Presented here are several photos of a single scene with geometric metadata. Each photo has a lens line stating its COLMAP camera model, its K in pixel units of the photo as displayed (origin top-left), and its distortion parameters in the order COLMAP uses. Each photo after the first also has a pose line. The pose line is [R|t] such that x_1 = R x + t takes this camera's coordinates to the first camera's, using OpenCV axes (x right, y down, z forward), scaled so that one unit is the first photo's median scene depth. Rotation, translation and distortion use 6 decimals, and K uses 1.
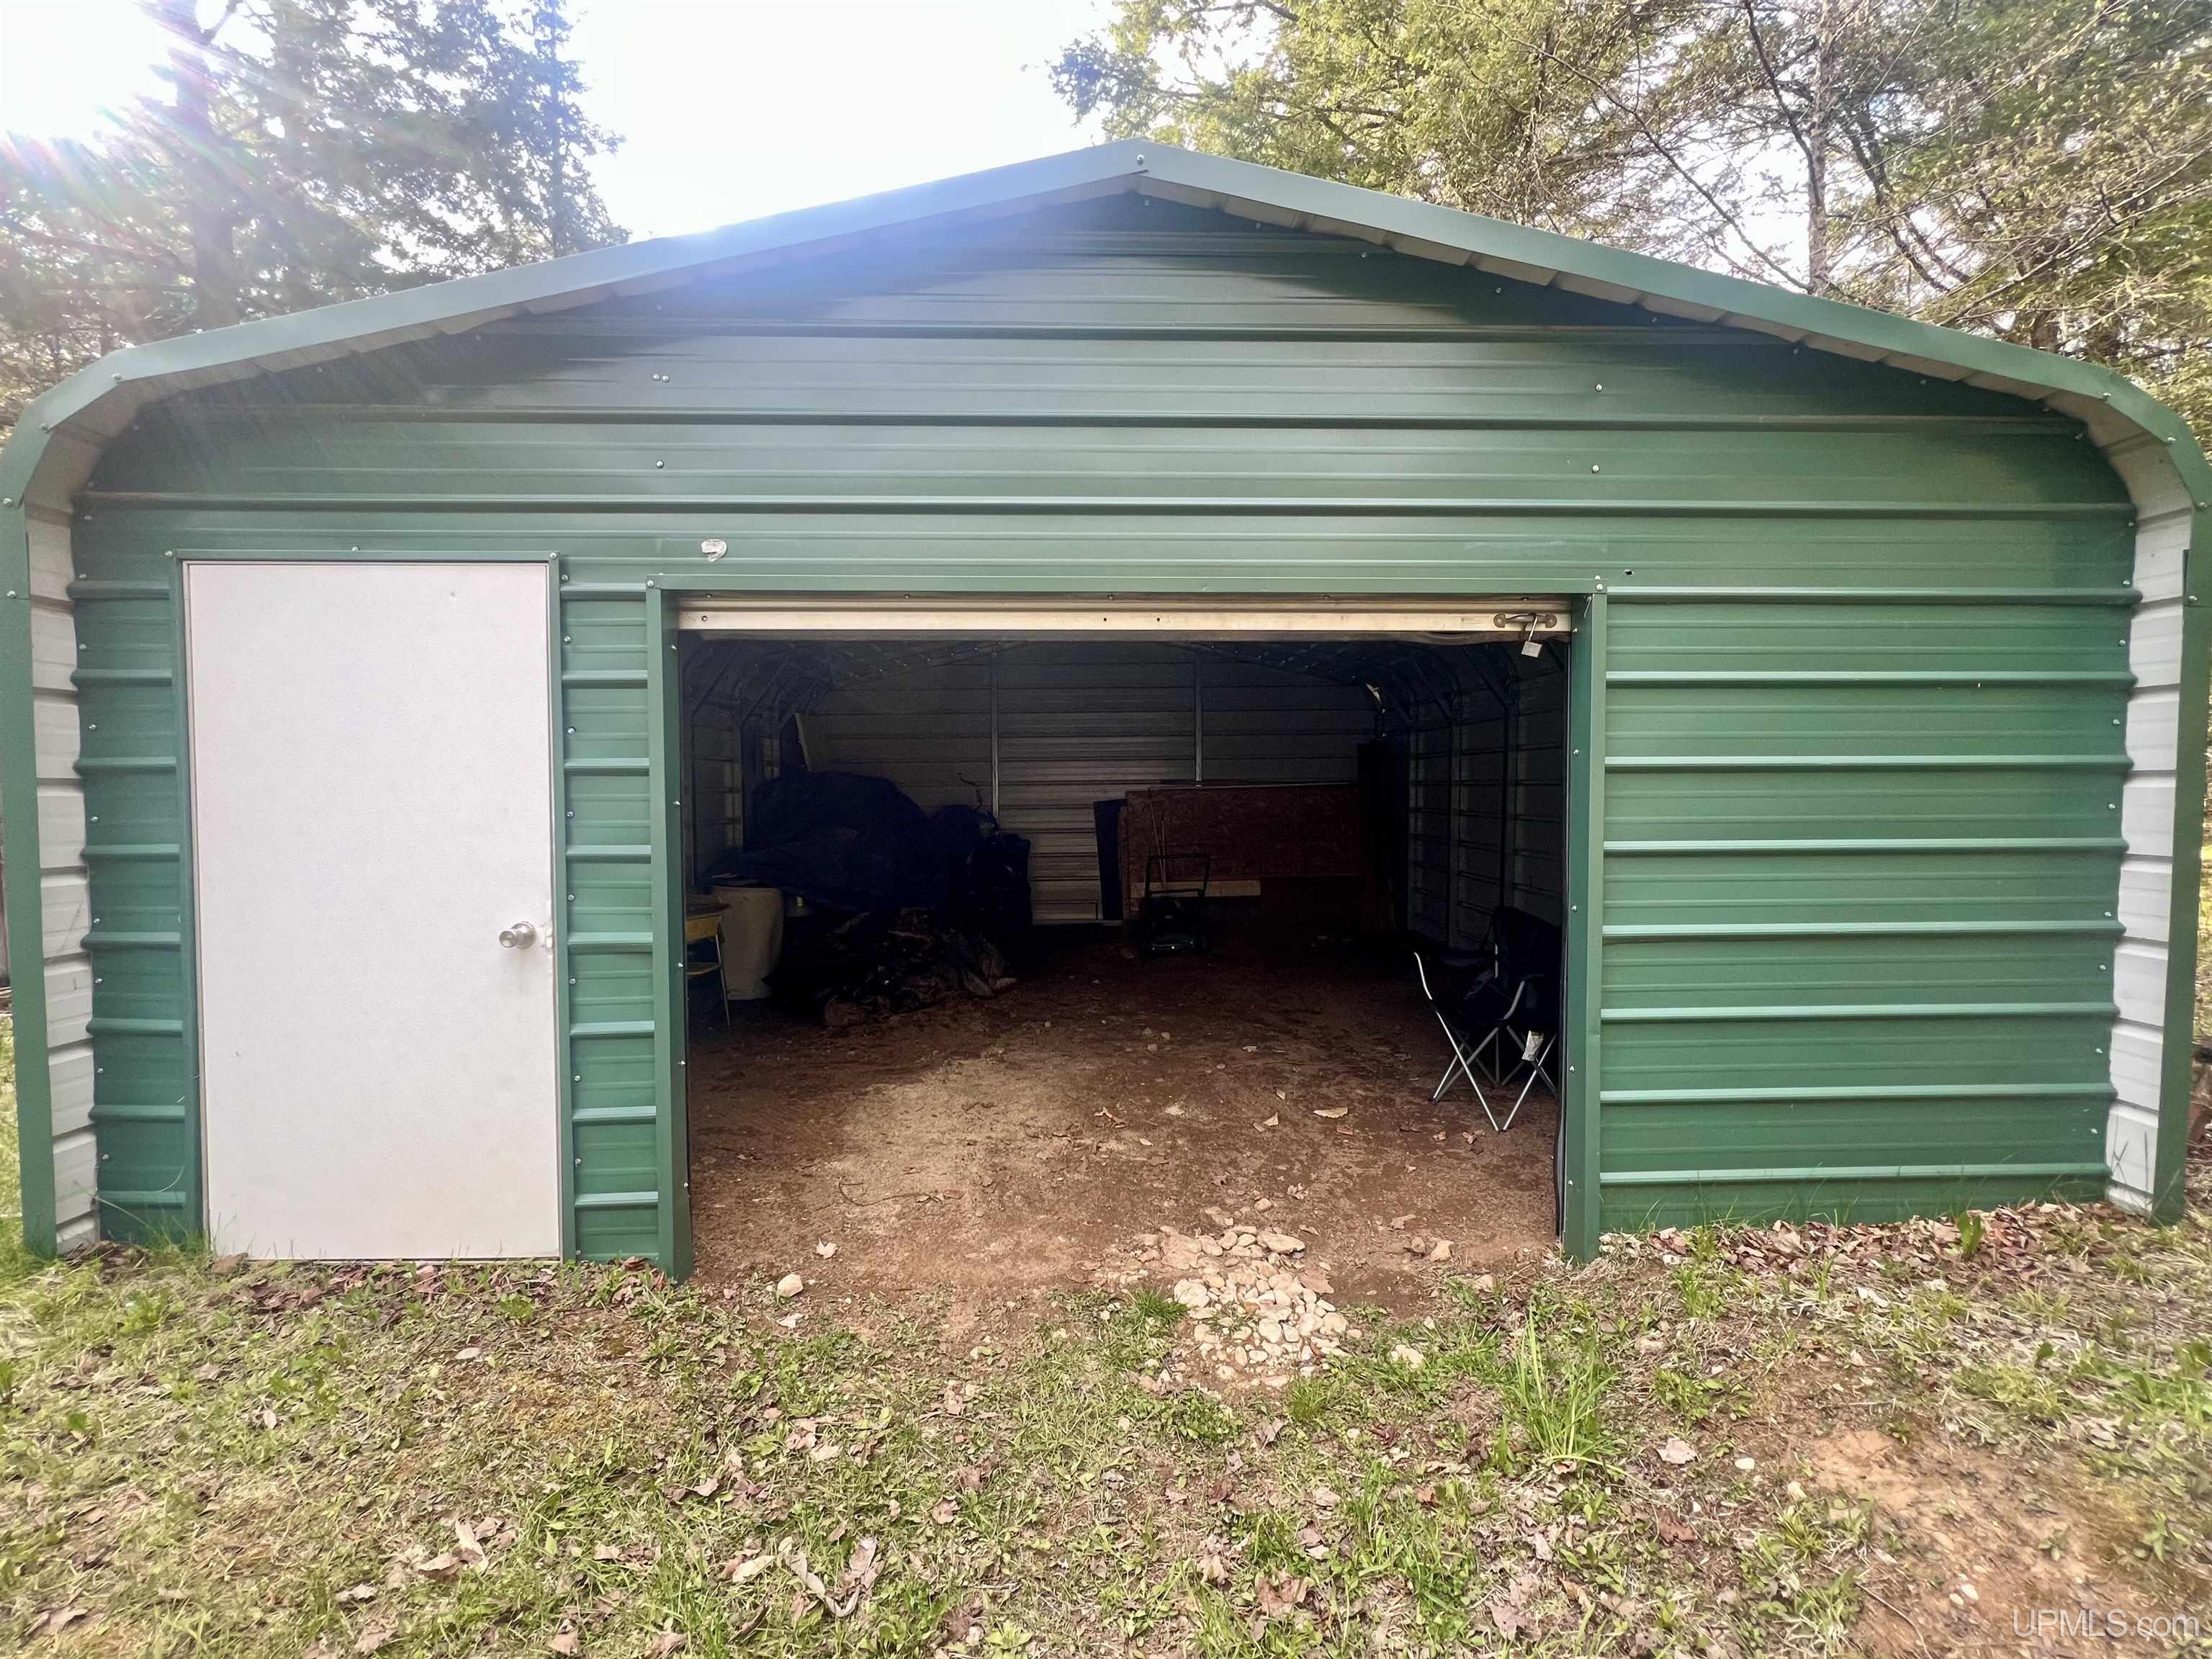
lens RADIAL K [[883.0, 0, 1107.6], [0, 883.0, 821.4], [0, 0, 1]] dist [-0.002071, -0.000183]
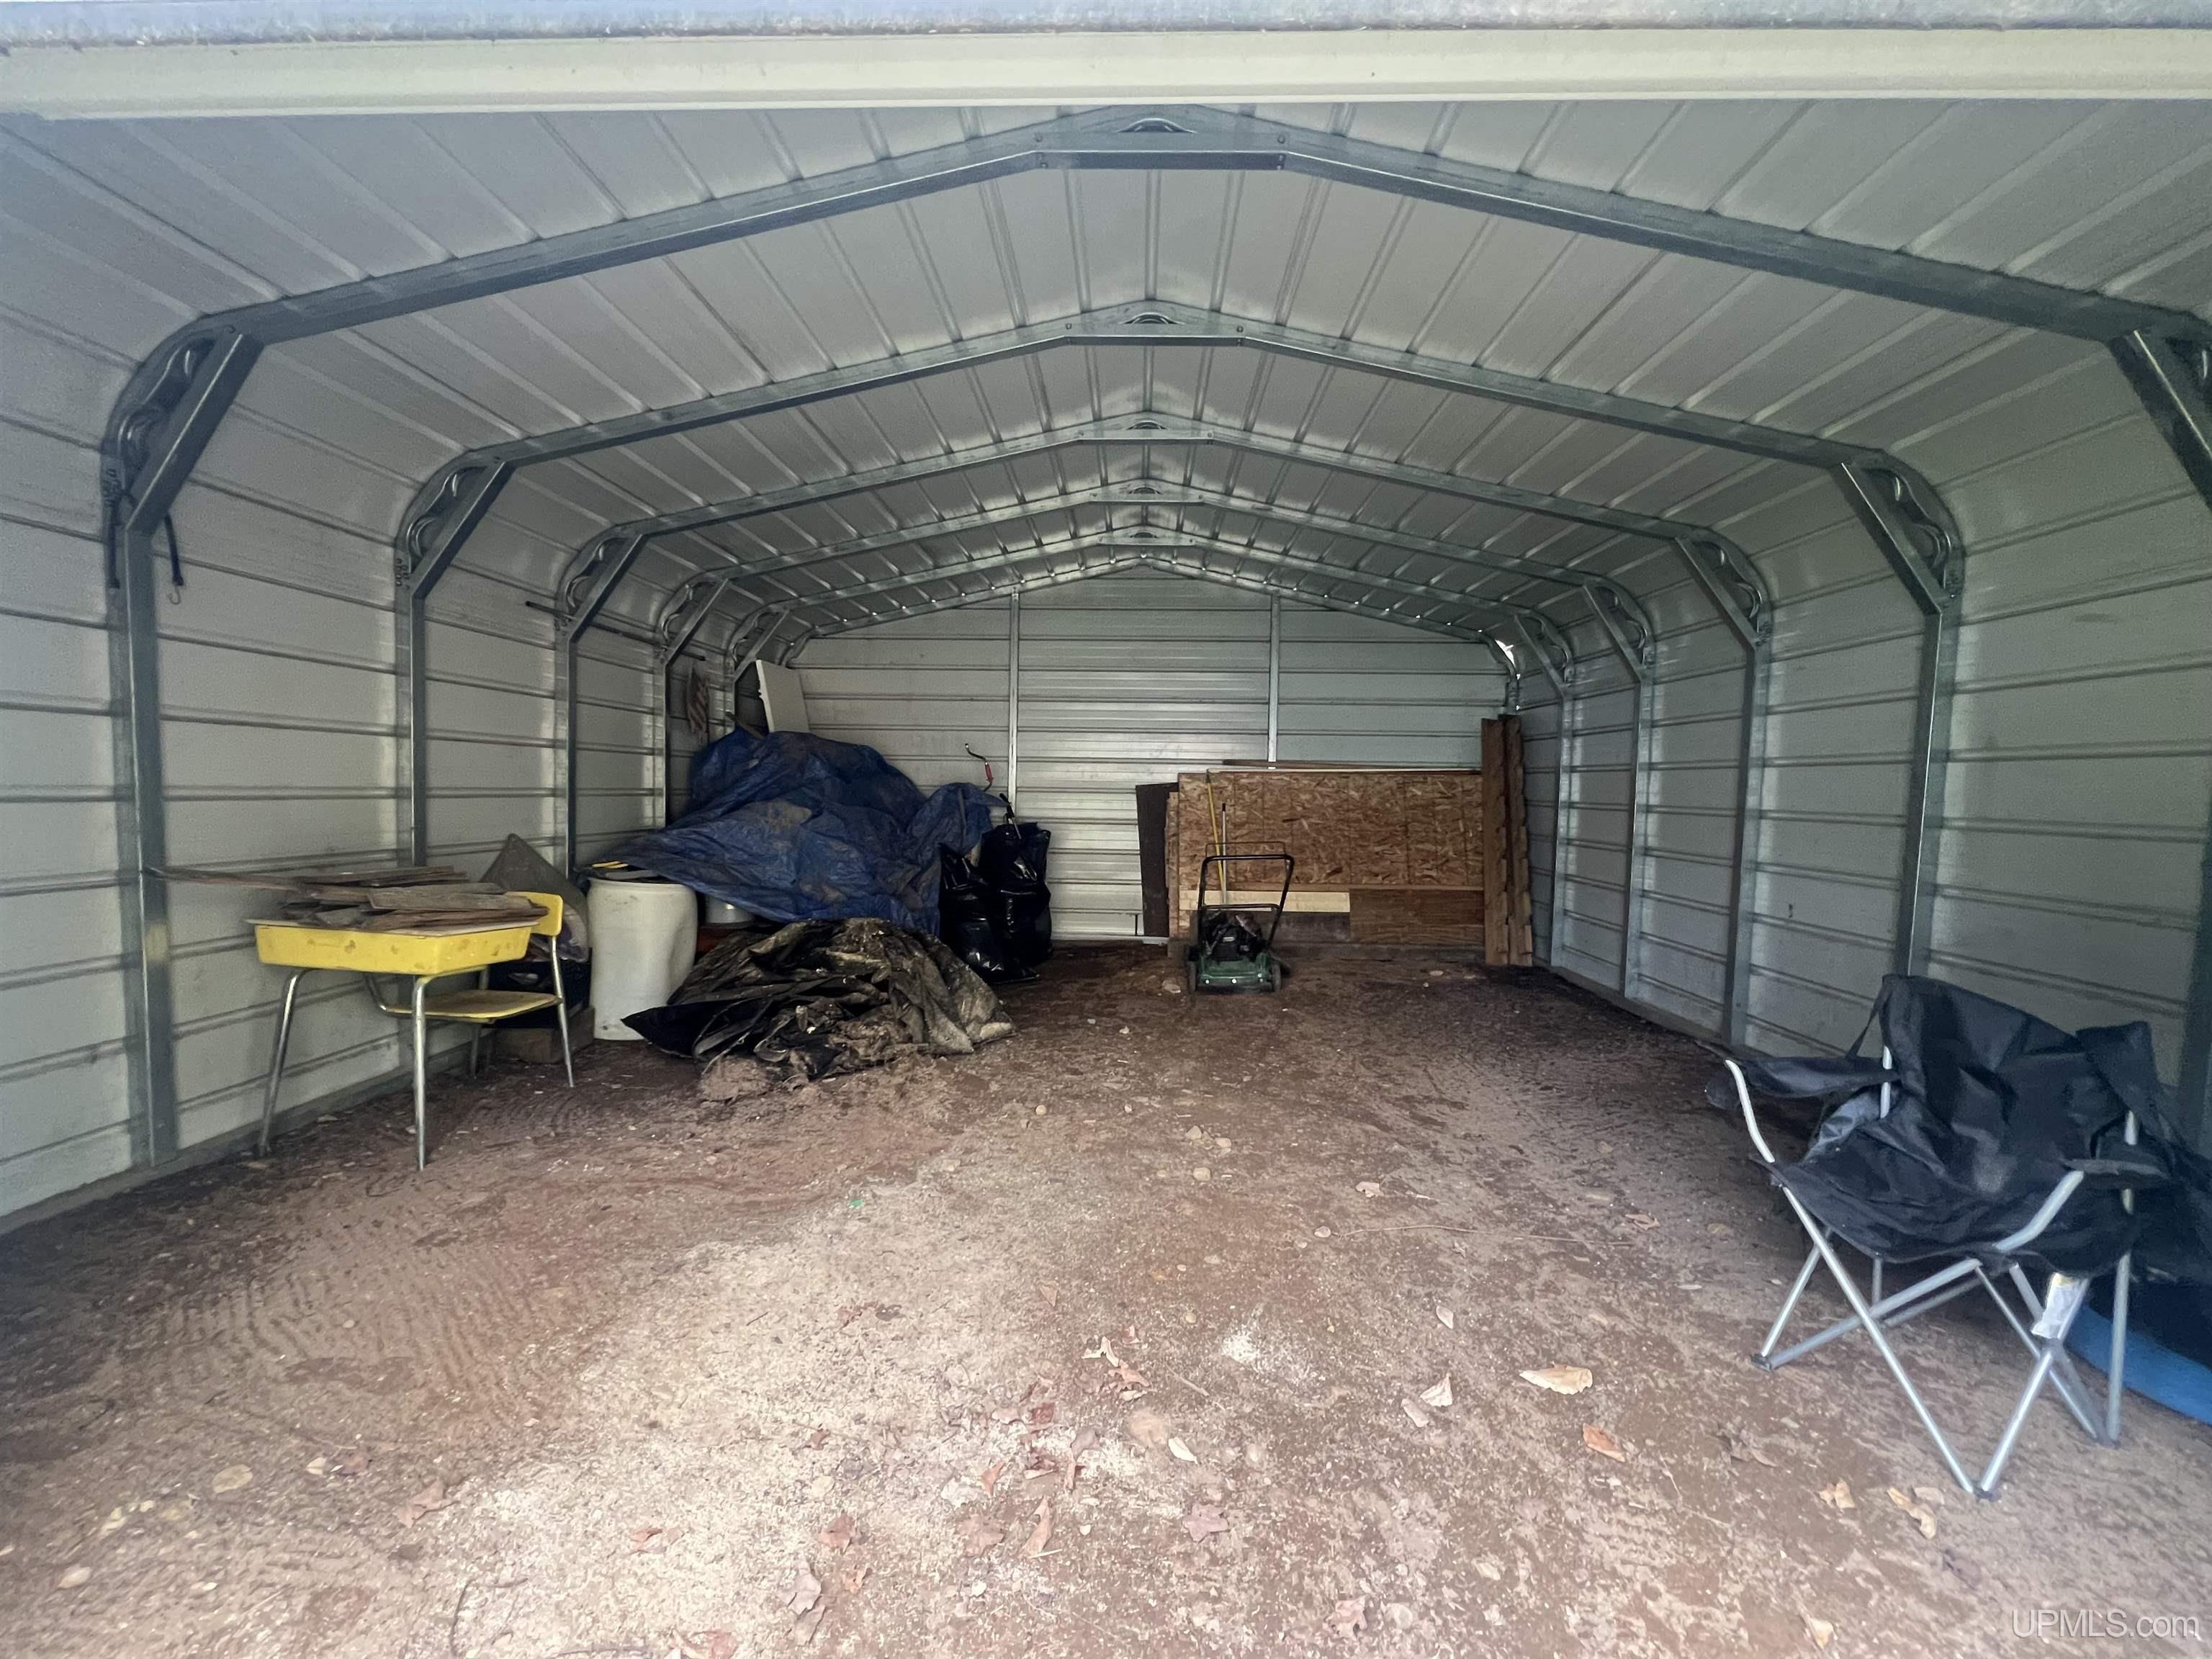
lens RADIAL K [[883.0, 0, 1097.7], [0, 883.0, 835.4], [0, 0, 1]] dist [-0.002071, -0.000183]
pose [[0.996786, 0.028864, -0.074734, 0.016373], [-0.027557, 0.999450, 0.018467, 0.014930], [0.075226, -0.016348, 0.997033, 0.355575]]
